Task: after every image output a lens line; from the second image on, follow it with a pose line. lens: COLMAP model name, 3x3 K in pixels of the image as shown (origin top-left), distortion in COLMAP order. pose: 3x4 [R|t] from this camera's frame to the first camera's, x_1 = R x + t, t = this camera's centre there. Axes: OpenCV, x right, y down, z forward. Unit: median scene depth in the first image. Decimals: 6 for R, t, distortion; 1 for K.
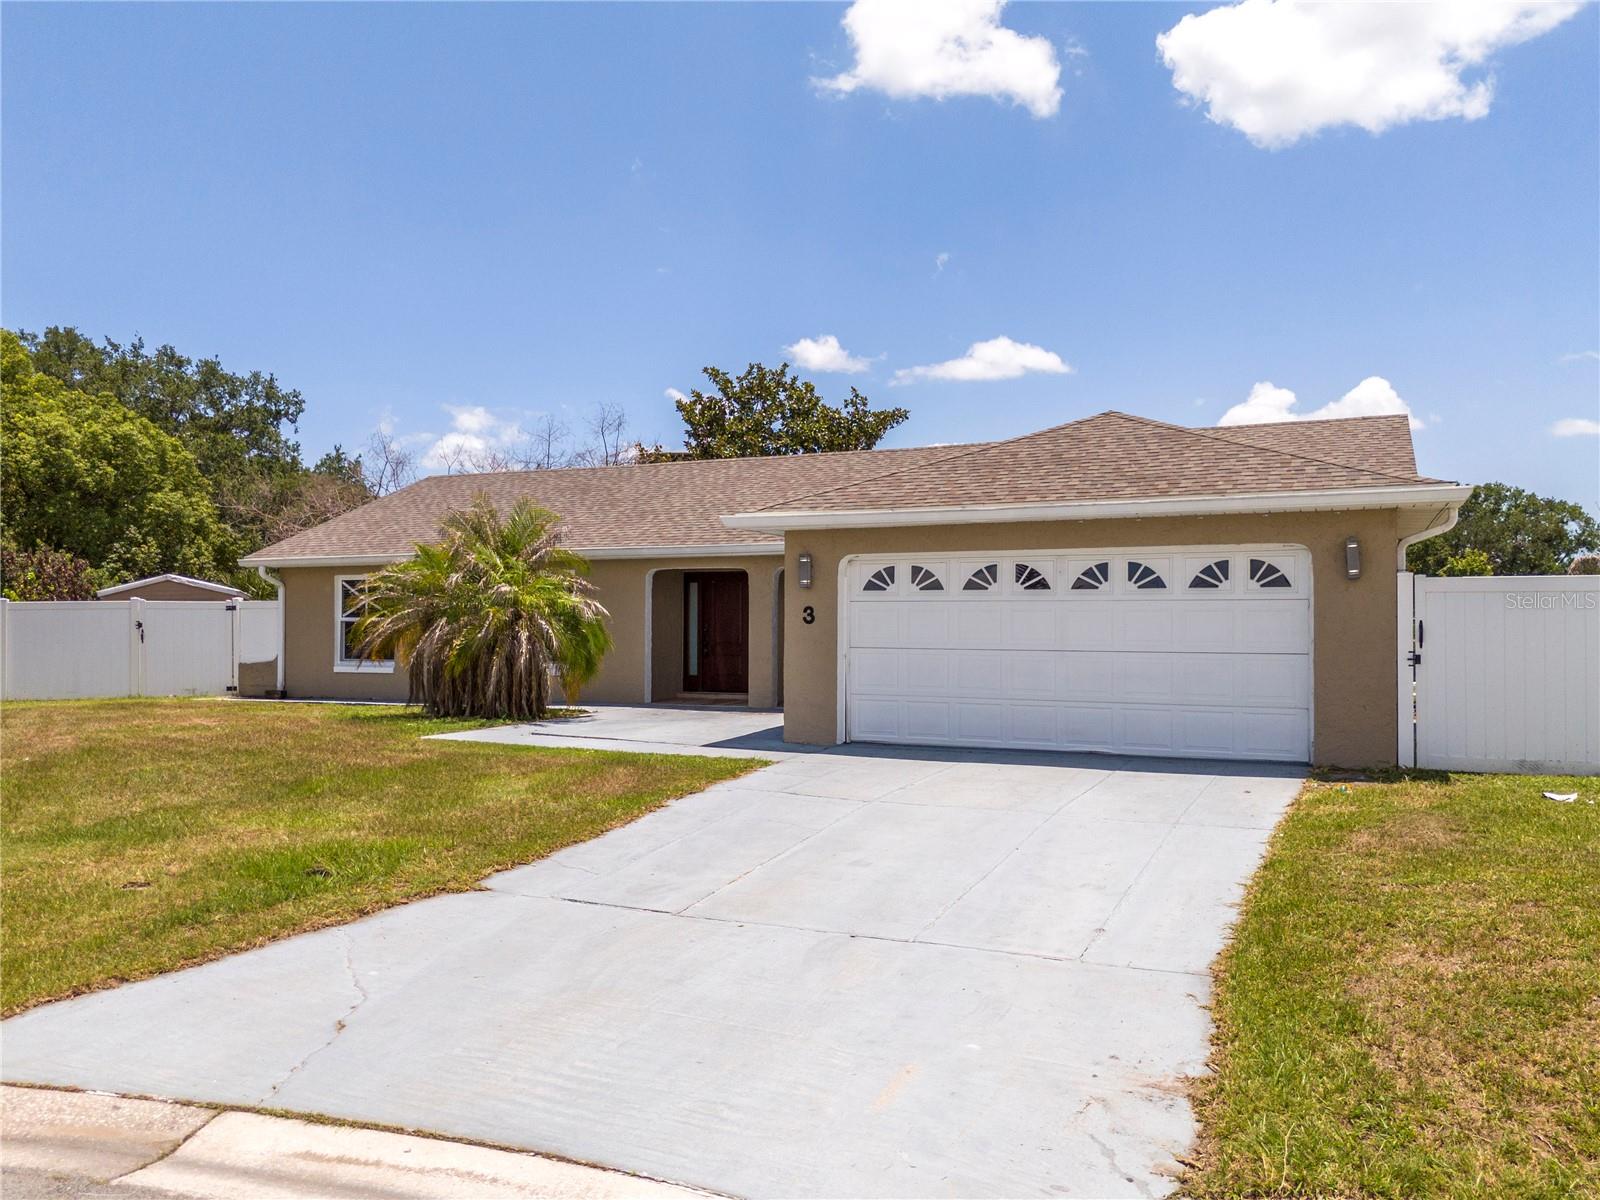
lens RADIAL K [[1181.2, 0, 814.2], [0, 1181.2, 605.0], [0, 0, 1]] dist [0.062222, -0.053352]
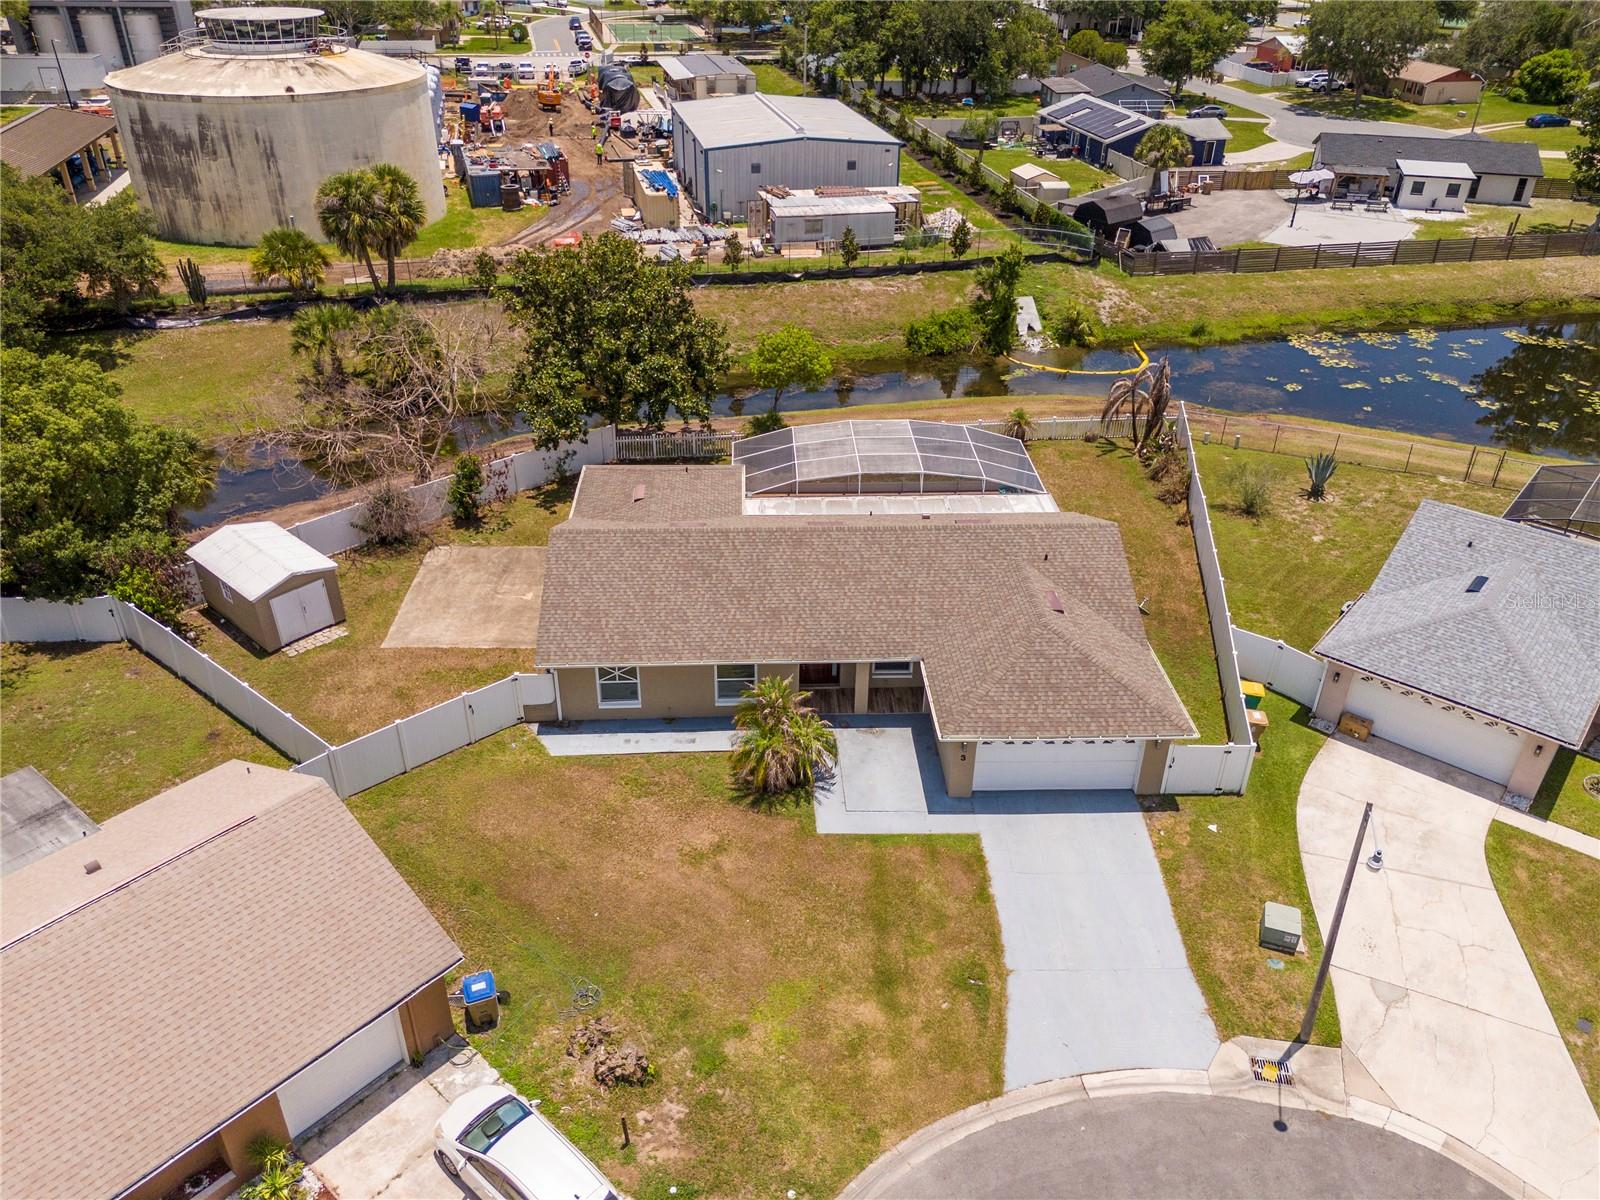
lens RADIAL K [[1181.2, 0, 802.0], [0, 1181.2, 593.4], [0, 0, 1]] dist [0.062222, -0.053352]
pose [[0.901706, -0.208243, 0.378895, -1.015157], [-0.021252, 0.853954, 0.519915, -1.351704], [-0.431827, -0.476862, 0.765590, -0.534546]]
